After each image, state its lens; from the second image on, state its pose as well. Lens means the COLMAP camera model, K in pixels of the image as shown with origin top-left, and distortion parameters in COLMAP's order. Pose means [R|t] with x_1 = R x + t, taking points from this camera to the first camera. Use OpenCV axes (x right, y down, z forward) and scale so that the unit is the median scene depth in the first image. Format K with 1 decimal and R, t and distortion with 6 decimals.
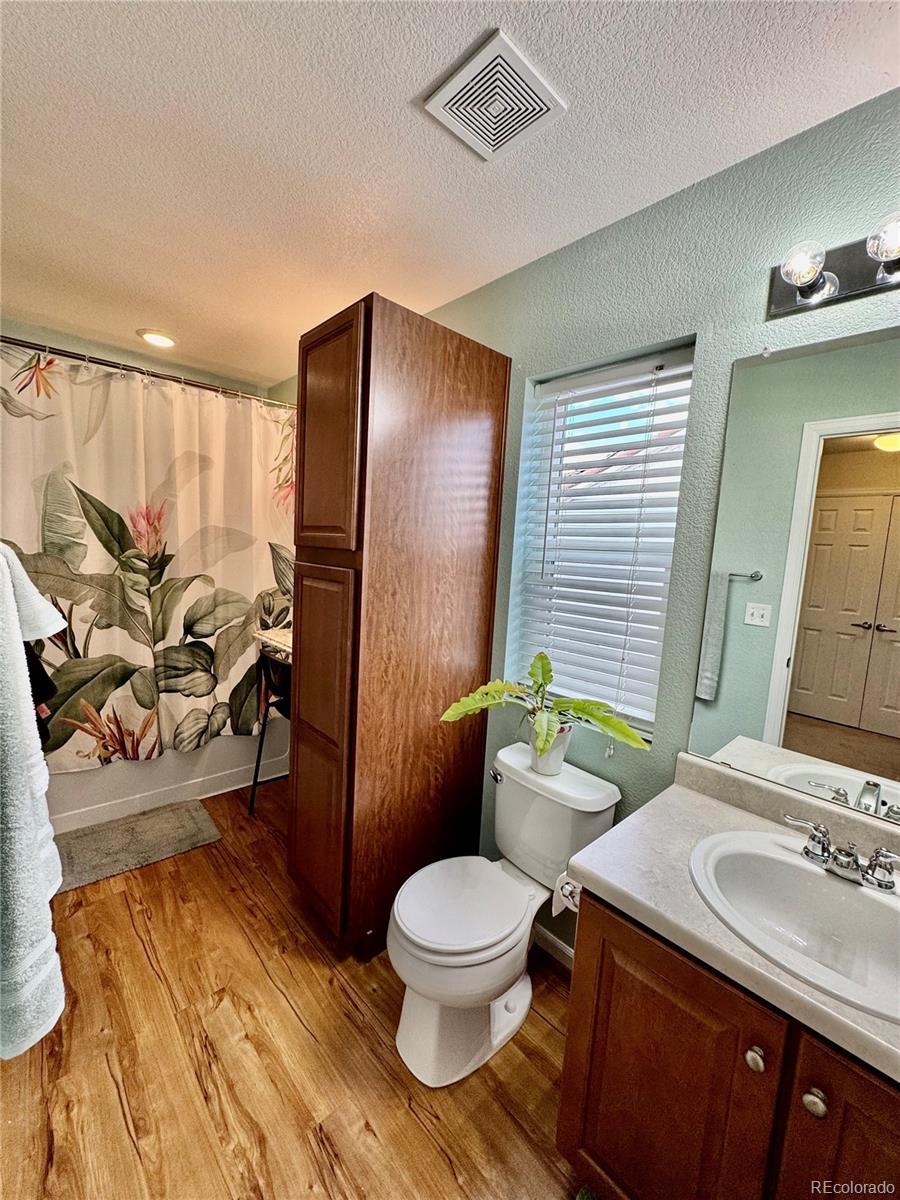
lens RADIAL K [[481.4, 0, 441.4], [0, 481.4, 601.8], [0, 0, 1]] dist [-0.004205, 0.001249]
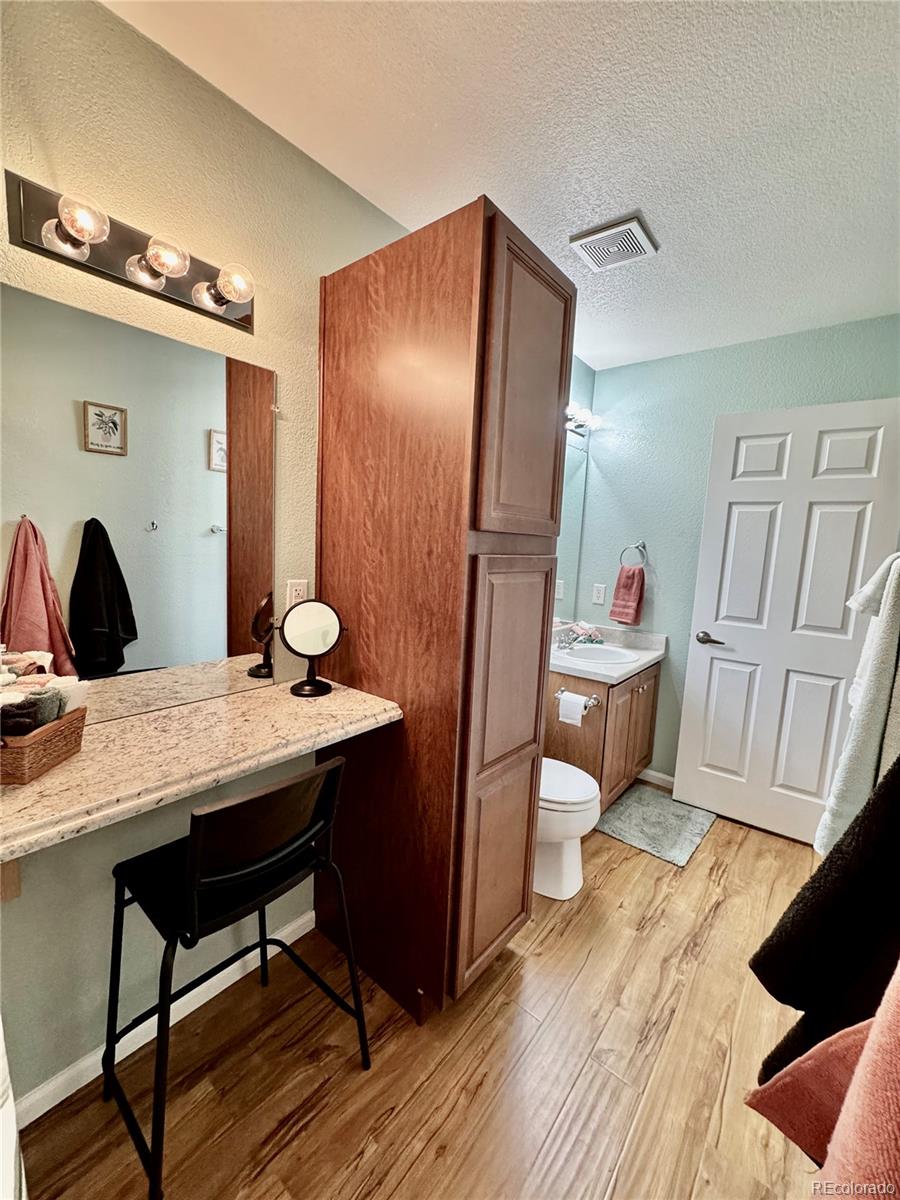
lens RADIAL K [[481.4, 0, 442.5], [0, 481.4, 597.0], [0, 0, 1]] dist [-0.004205, 0.001249]
pose [[-0.127776, -0.167402, 0.977573, -1.347394], [0.072714, 0.981419, 0.177565, -0.224355], [-0.989134, 0.093772, -0.113229, 1.532342]]
